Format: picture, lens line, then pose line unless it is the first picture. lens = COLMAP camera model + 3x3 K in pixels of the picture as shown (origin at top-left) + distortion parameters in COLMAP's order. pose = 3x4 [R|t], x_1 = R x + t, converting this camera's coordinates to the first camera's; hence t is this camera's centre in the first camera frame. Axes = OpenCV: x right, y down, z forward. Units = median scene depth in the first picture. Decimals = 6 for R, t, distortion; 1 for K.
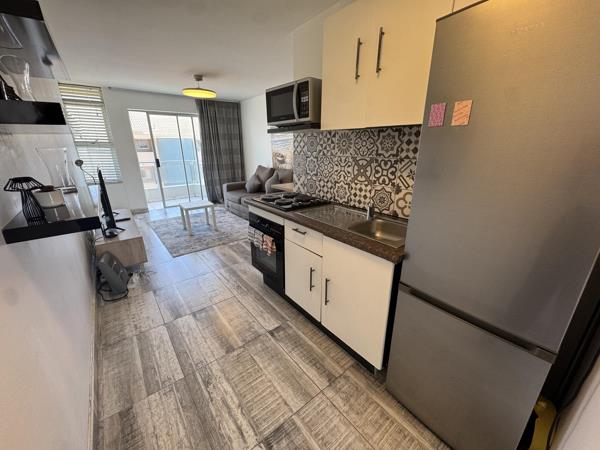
lens RADIAL K [[238.1, 0, 299.6], [0, 238.1, 225.1], [0, 0, 1]] dist [-0.001875, -0.000708]
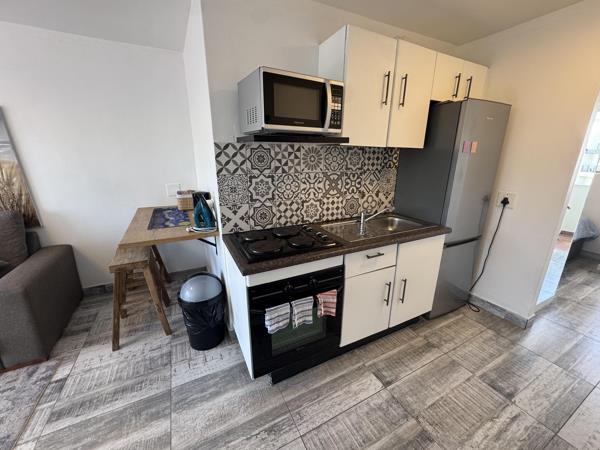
lens RADIAL K [[238.1, 0, 300.8], [0, 238.1, 225.1], [0, 0, 1]] dist [-0.001875, -0.000708]
pose [[0.202599, -0.267217, 0.942098, -0.789934], [0.304690, 0.931498, 0.198687, -0.311967], [-0.930655, 0.246794, 0.270138, 0.887975]]
